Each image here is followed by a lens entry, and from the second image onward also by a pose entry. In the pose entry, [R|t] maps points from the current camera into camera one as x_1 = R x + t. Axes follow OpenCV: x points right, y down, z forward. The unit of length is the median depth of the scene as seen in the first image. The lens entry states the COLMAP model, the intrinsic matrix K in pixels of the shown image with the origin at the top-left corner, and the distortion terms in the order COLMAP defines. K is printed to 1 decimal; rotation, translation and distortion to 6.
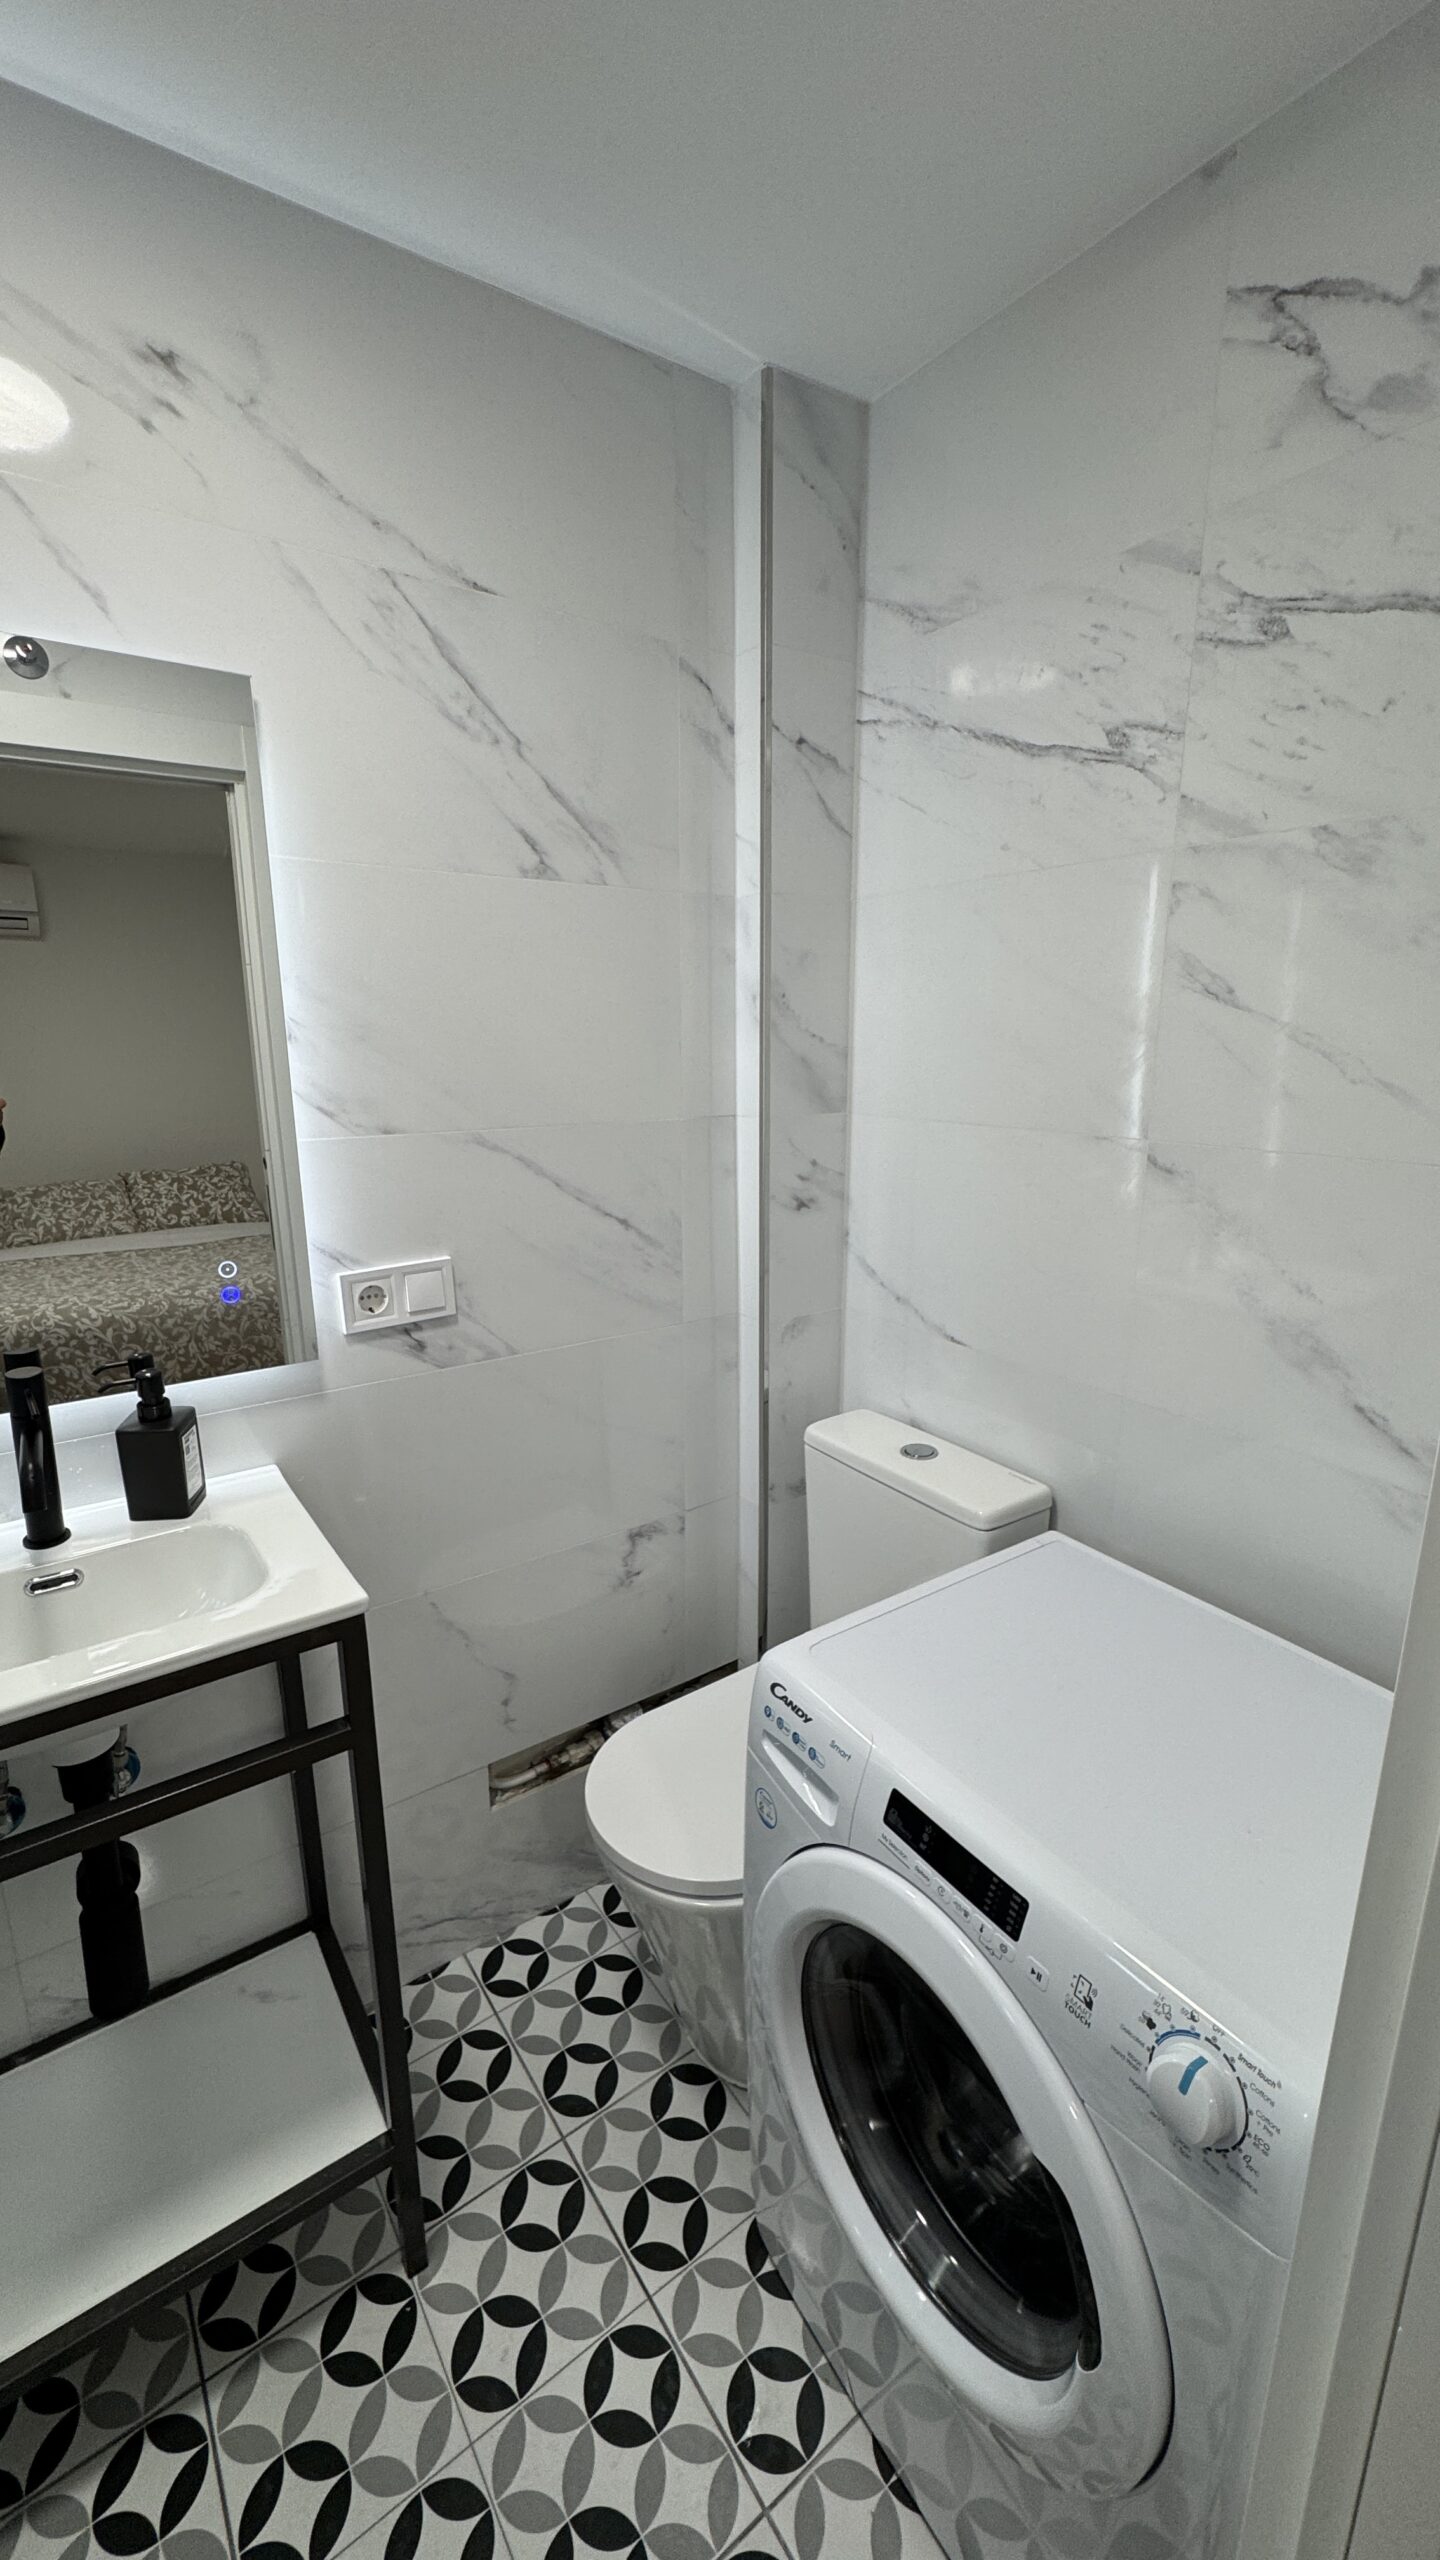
lens RADIAL K [[1011.0, 0, 720.0], [0, 1011.0, 1280.0], [0, 0, 1]] dist [0.002769, -0.000308]
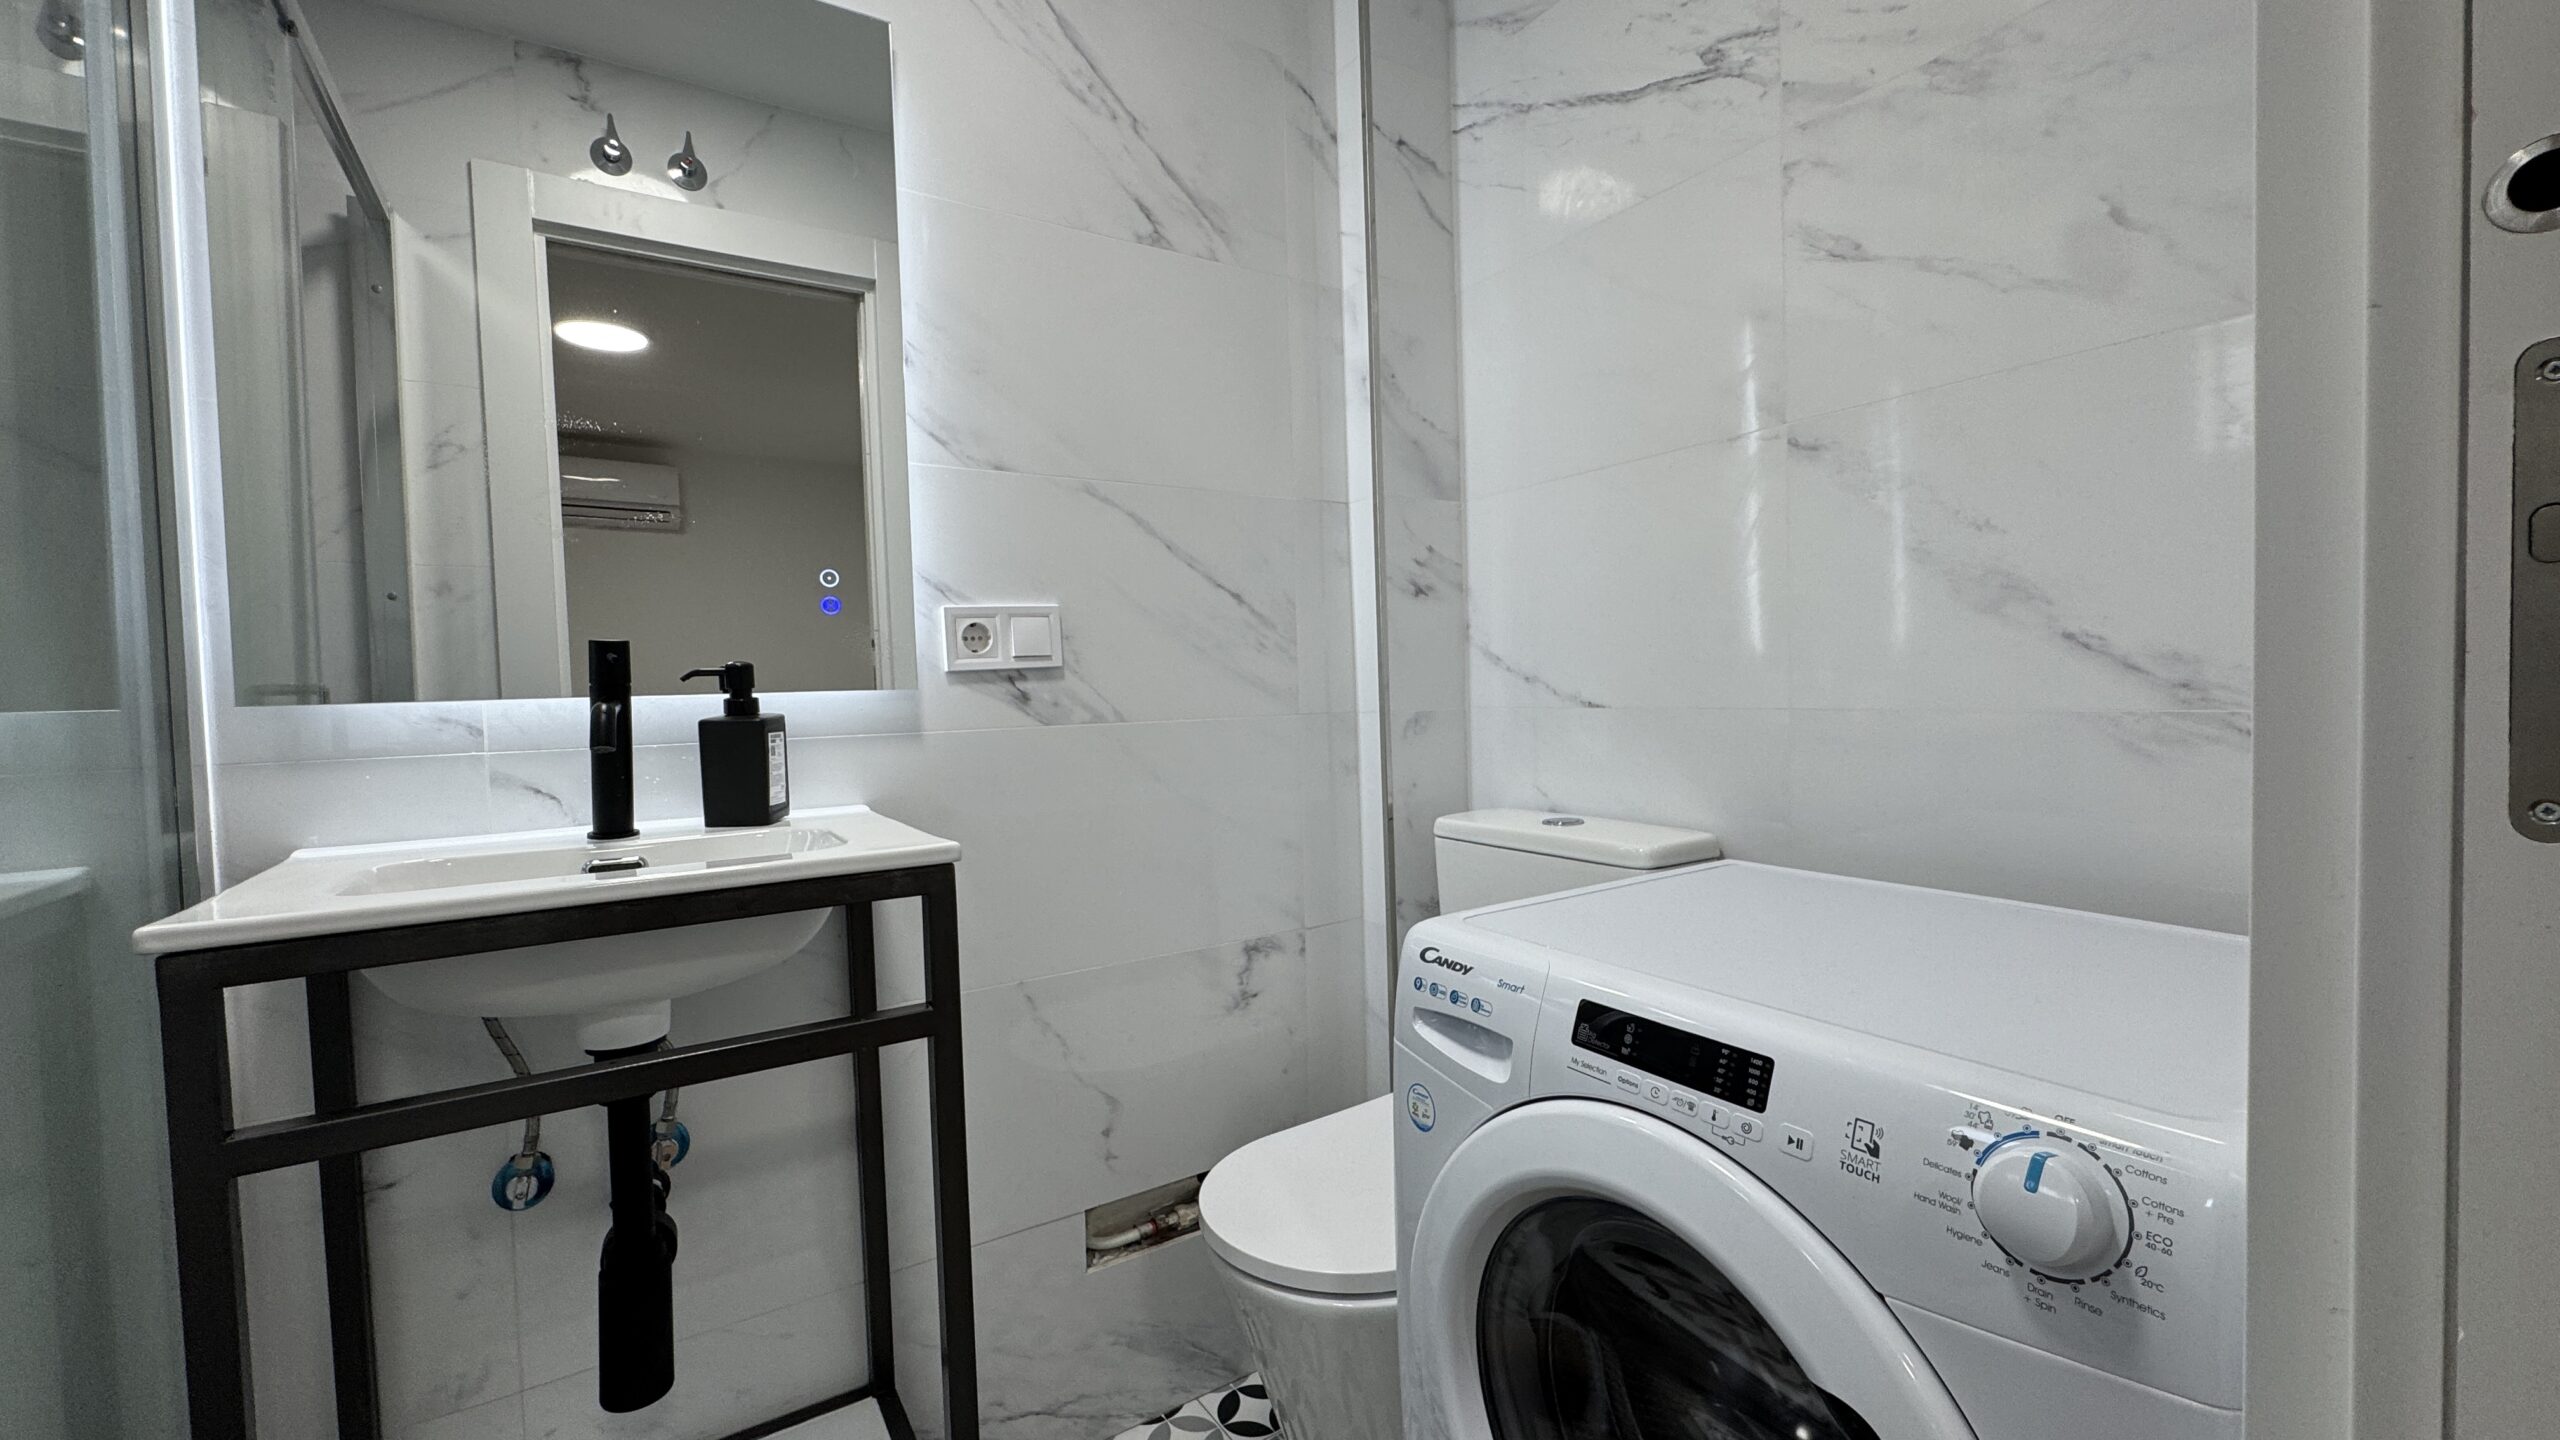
lens RADIAL K [[1007.7, 0, 1283.3], [0, 1007.7, 725.9], [0, 0, 1]] dist [0.001179, 0.000015]
pose [[0.999110, -0.025575, -0.033552, -0.023285], [0.018431, 0.979995, -0.198168, 0.277006], [0.037949, 0.197373, 0.979594, 0.090568]]
